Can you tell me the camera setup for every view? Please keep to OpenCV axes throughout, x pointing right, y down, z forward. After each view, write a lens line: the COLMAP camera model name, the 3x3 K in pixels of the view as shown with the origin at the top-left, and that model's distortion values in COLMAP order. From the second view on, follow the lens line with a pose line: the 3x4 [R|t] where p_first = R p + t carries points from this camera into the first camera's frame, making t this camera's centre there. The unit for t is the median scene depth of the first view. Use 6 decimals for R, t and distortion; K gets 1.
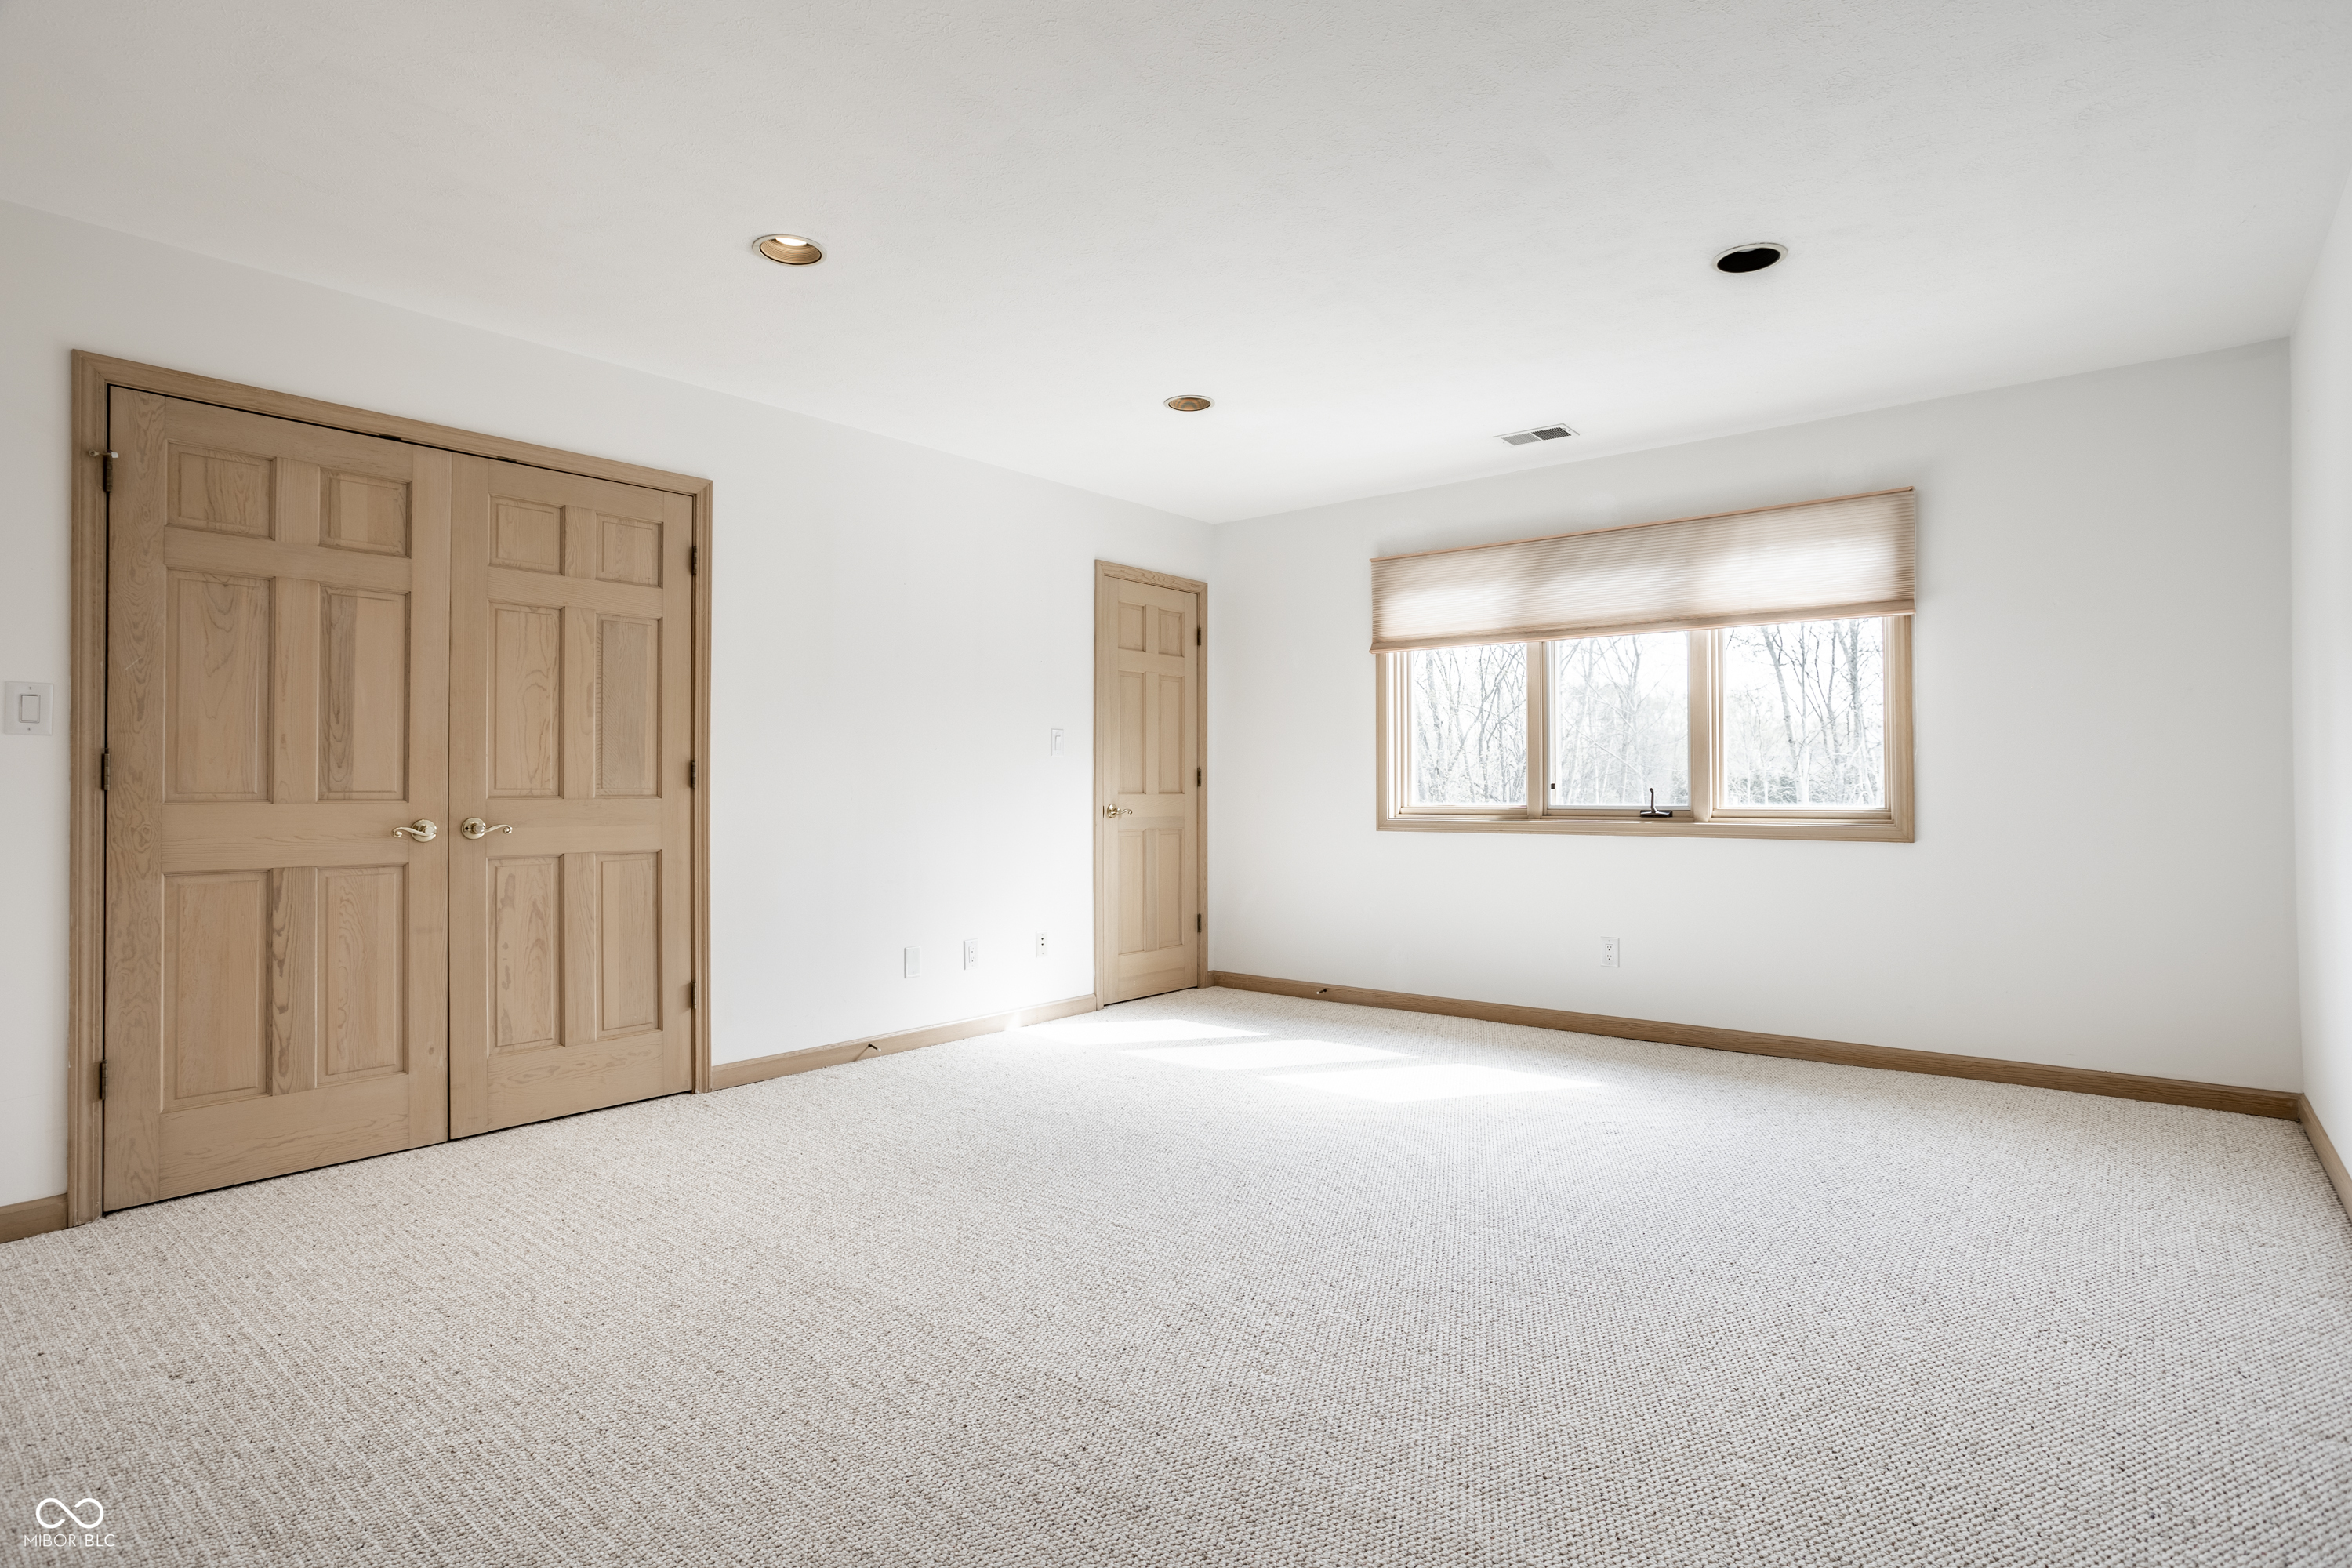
lens RADIAL K [[1272.2, 0, 1178.3], [0, 1272.2, 781.8], [0, 0, 1]] dist [-0.000499, -0.000031]
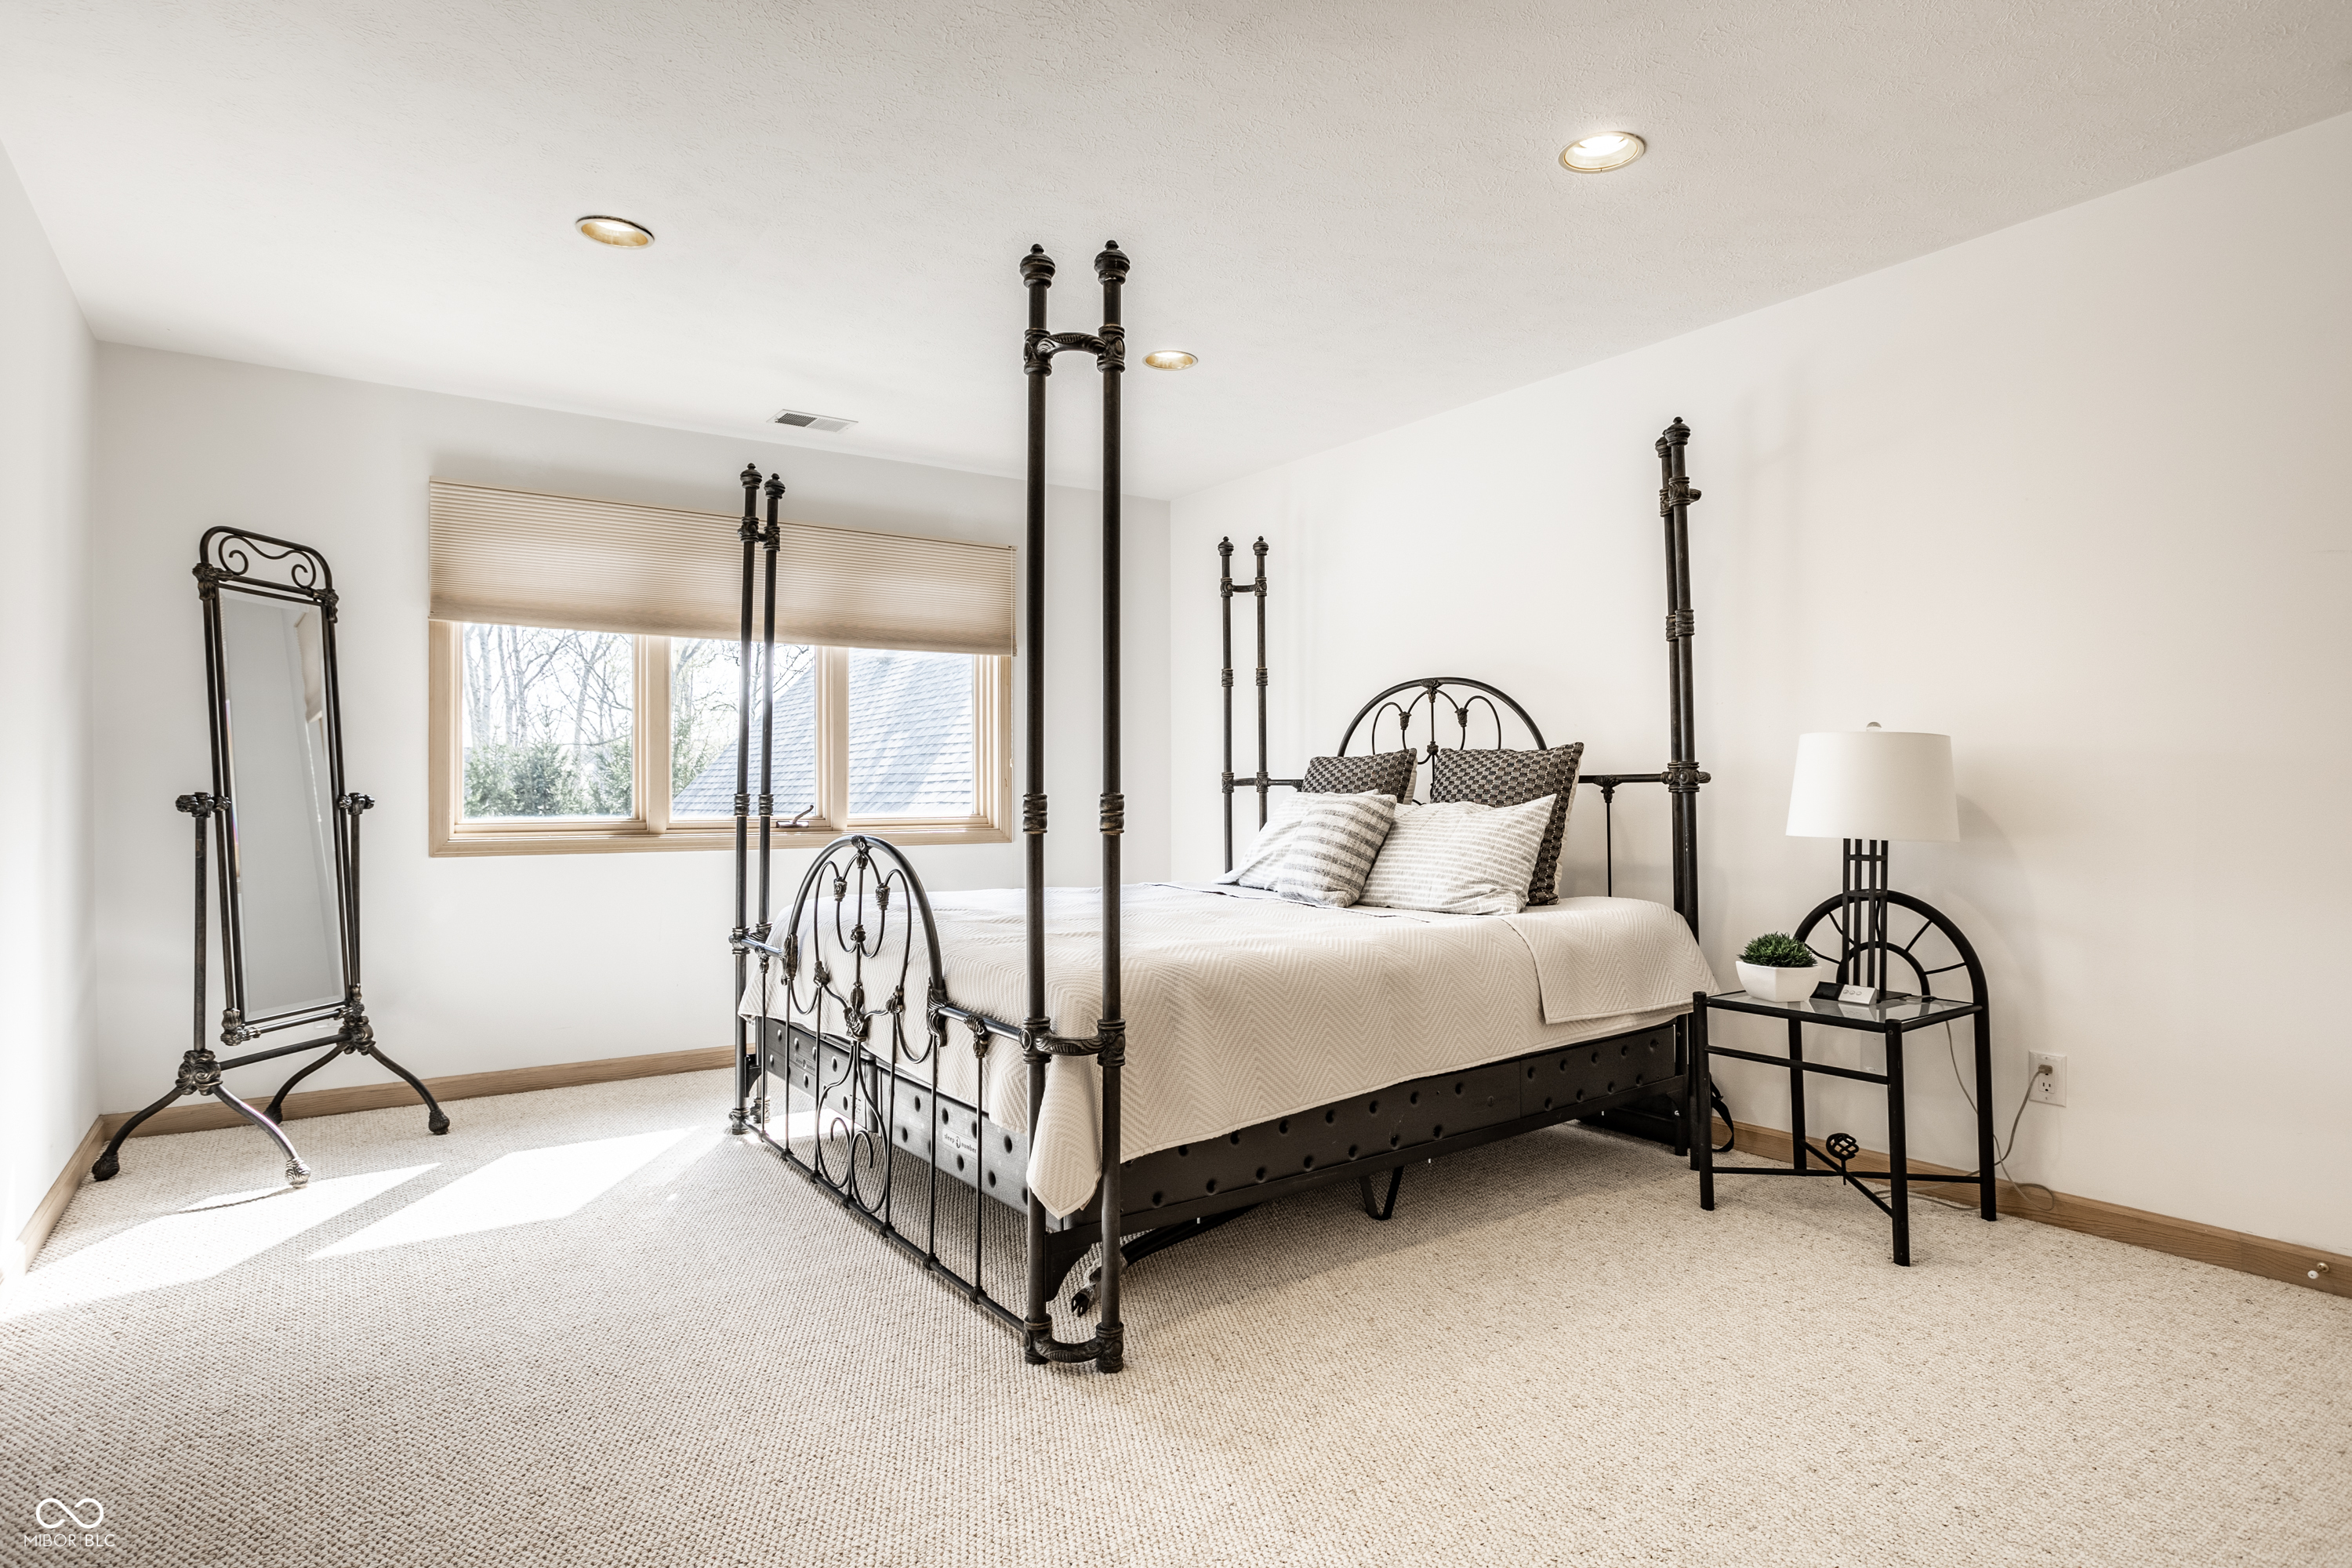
lens RADIAL K [[1272.2, 0, 1178.6], [0, 1272.2, 781.5], [0, 0, 1]] dist [-0.000499, -0.000031]
pose [[0.299550, 0.016322, 0.953941, -0.406821], [0.000359, 0.999852, -0.017221, 0.007947], [-0.954081, 0.005501, 0.299500, 0.378216]]
